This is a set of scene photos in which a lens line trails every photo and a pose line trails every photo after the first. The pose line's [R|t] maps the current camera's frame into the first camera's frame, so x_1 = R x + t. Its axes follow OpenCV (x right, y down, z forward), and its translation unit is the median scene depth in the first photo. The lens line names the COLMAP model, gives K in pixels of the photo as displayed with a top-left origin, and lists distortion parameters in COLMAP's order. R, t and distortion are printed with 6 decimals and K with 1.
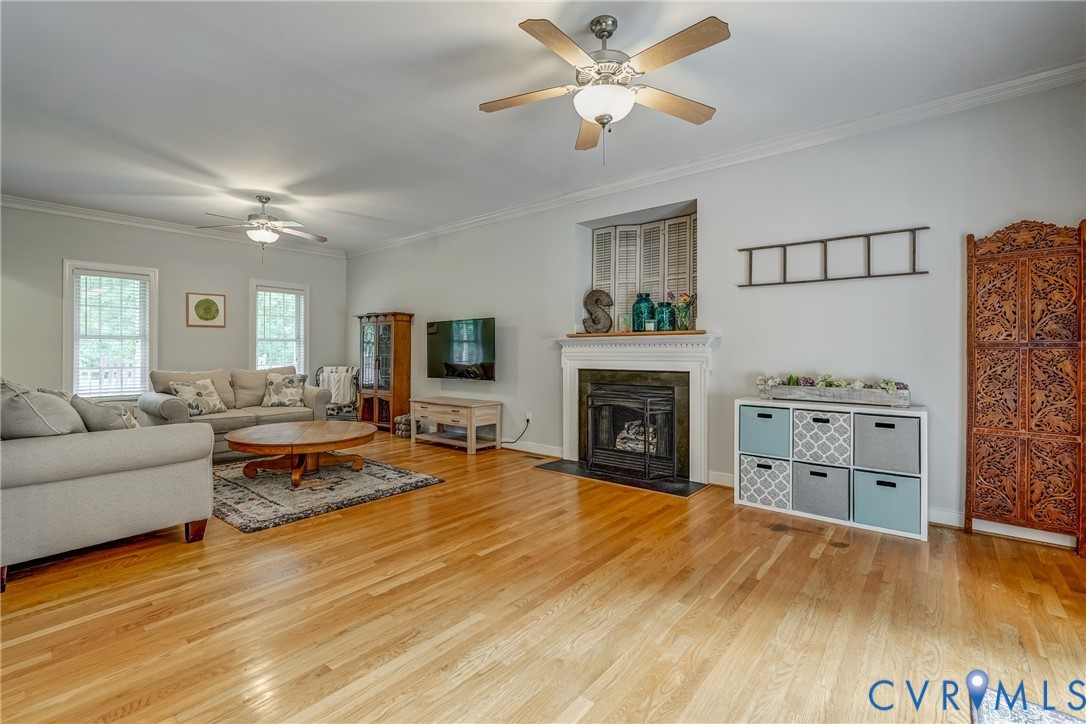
lens RADIAL K [[486.5, 0, 537.3], [0, 486.5, 346.8], [0, 0, 1]] dist [-0.007361, 0.005263]
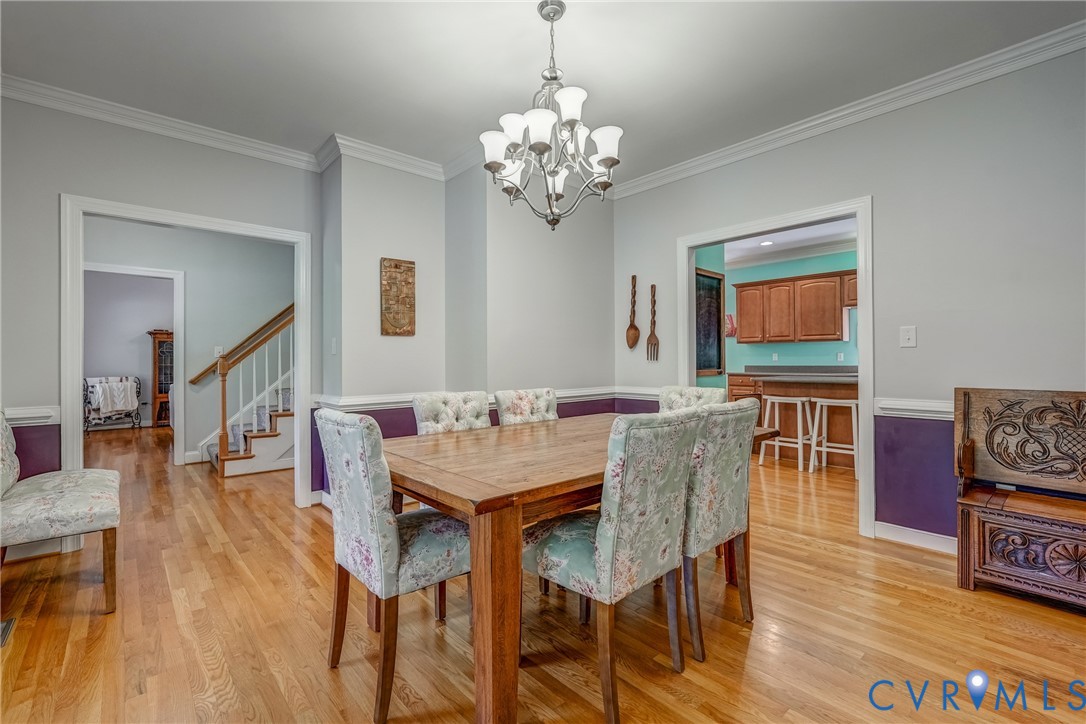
lens RADIAL K [[486.5, 0, 546.3], [0, 486.5, 355.7], [0, 0, 1]] dist [-0.007361, 0.005263]
pose [[0.140321, 0.004707, 0.990095, -2.689220], [-0.002735, 0.999987, -0.004367, -0.006661], [-0.990102, -0.002095, 0.140332, -0.188577]]
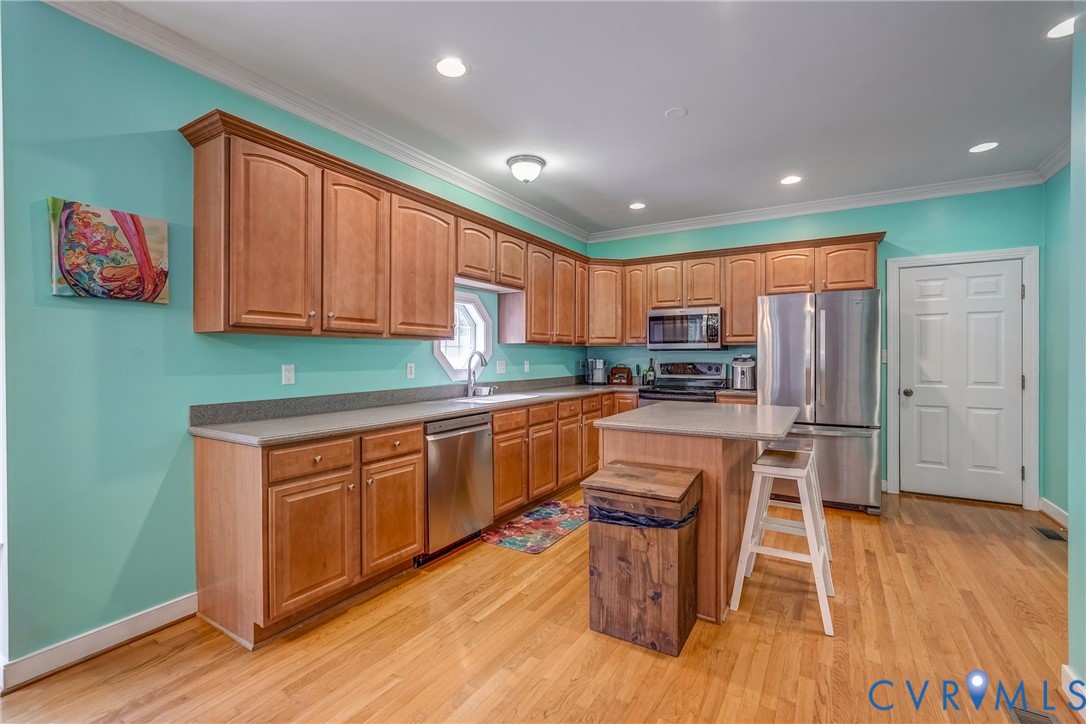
lens RADIAL K [[486.5, 0, 542.7], [0, 486.5, 362.4], [0, 0, 1]] dist [-0.007361, 0.005263]
pose [[-0.988967, 0.005445, -0.148035, -0.734103], [0.004973, 0.999981, 0.003560, -0.033621], [0.148052, 0.002784, -0.988976, -0.068411]]
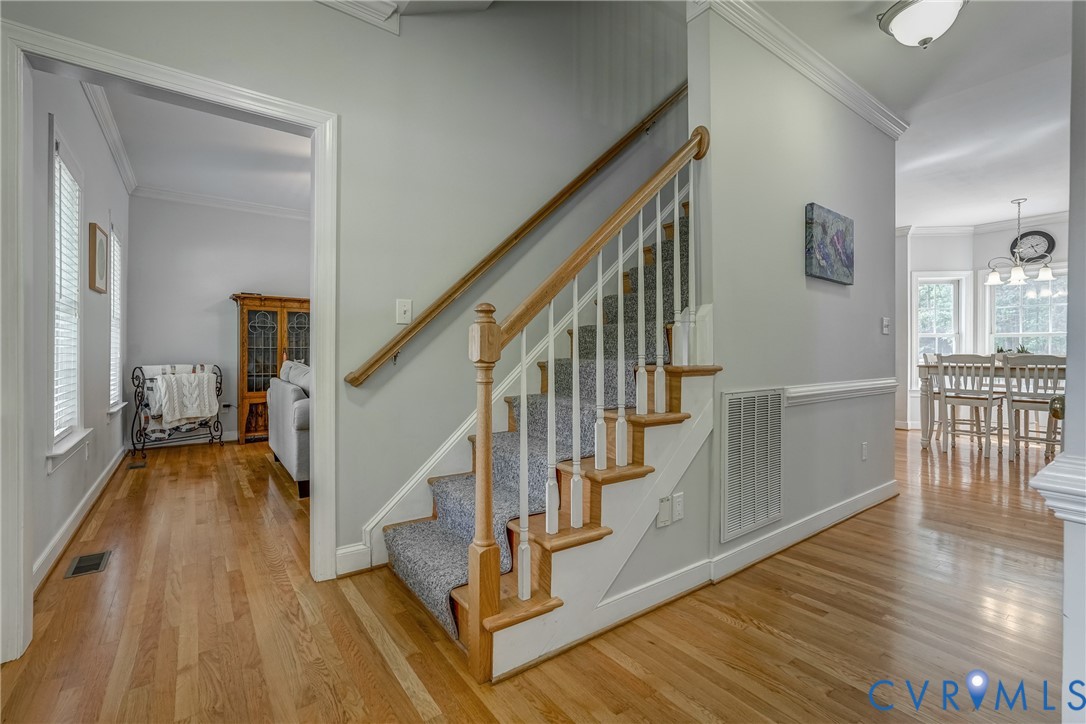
lens RADIAL K [[486.5, 0, 548.9], [0, 486.5, 353.2], [0, 0, 1]] dist [-0.007361, 0.005263]
pose [[0.226200, -0.004118, 0.974072, -1.920459], [-0.013405, 0.999883, 0.007340, 0.027009], [-0.973989, -0.014718, 0.226118, 0.707262]]
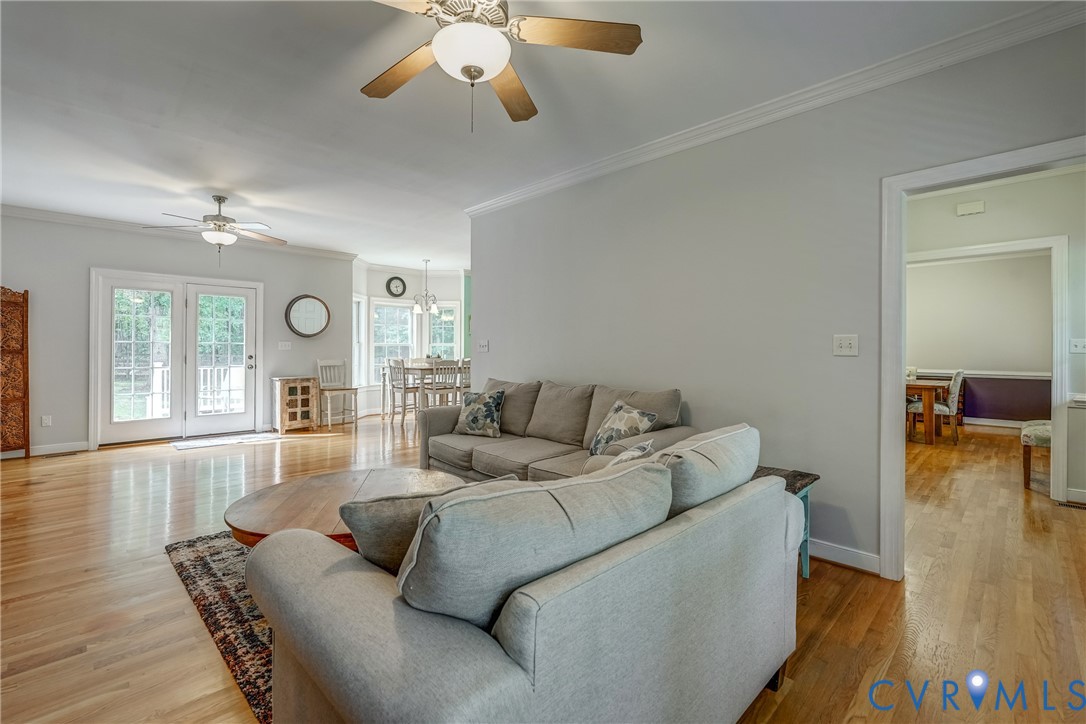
lens RADIAL K [[486.5, 0, 542.6], [0, 486.5, 351.1], [0, 0, 1]] dist [-0.007361, 0.005263]
pose [[-0.996411, -0.002214, 0.084623, -0.901720], [-0.002549, 0.999989, -0.003851, -0.007862], [-0.084614, -0.004053, -0.996406, 1.912396]]
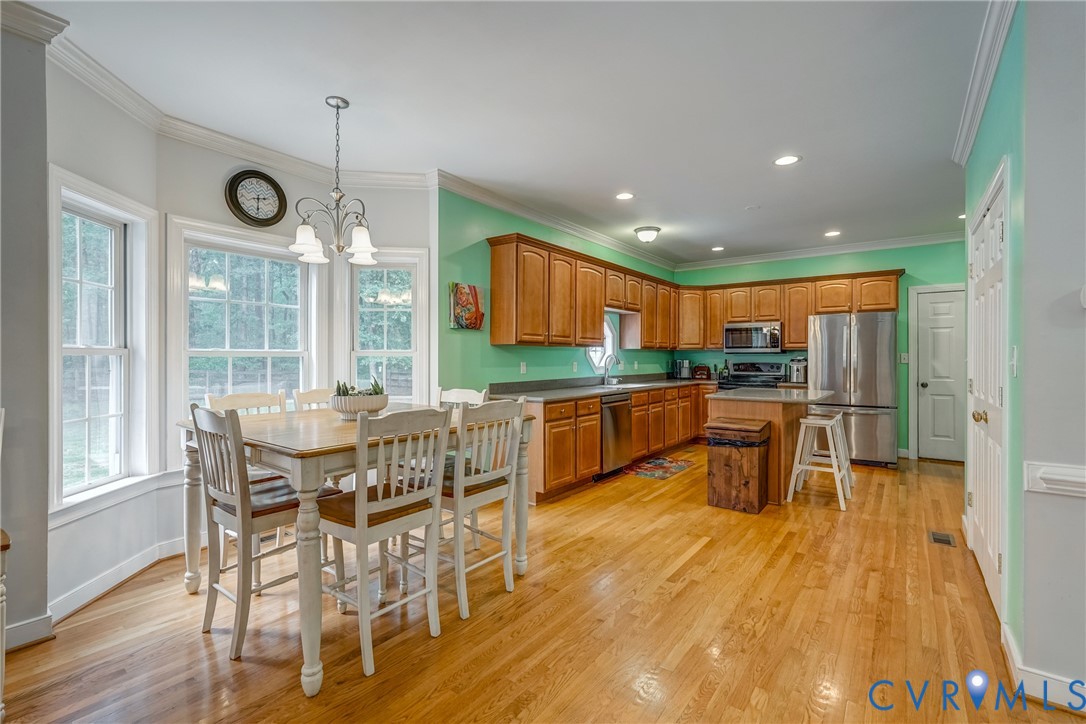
lens RADIAL K [[486.5, 0, 546.9], [0, 486.5, 359.7], [0, 0, 1]] dist [-0.007361, 0.005263]
pose [[-0.998654, 0.001445, -0.051853, -0.448725], [0.001723, 0.999984, -0.005305, -0.028992], [0.051845, -0.005388, -0.998641, 0.449775]]
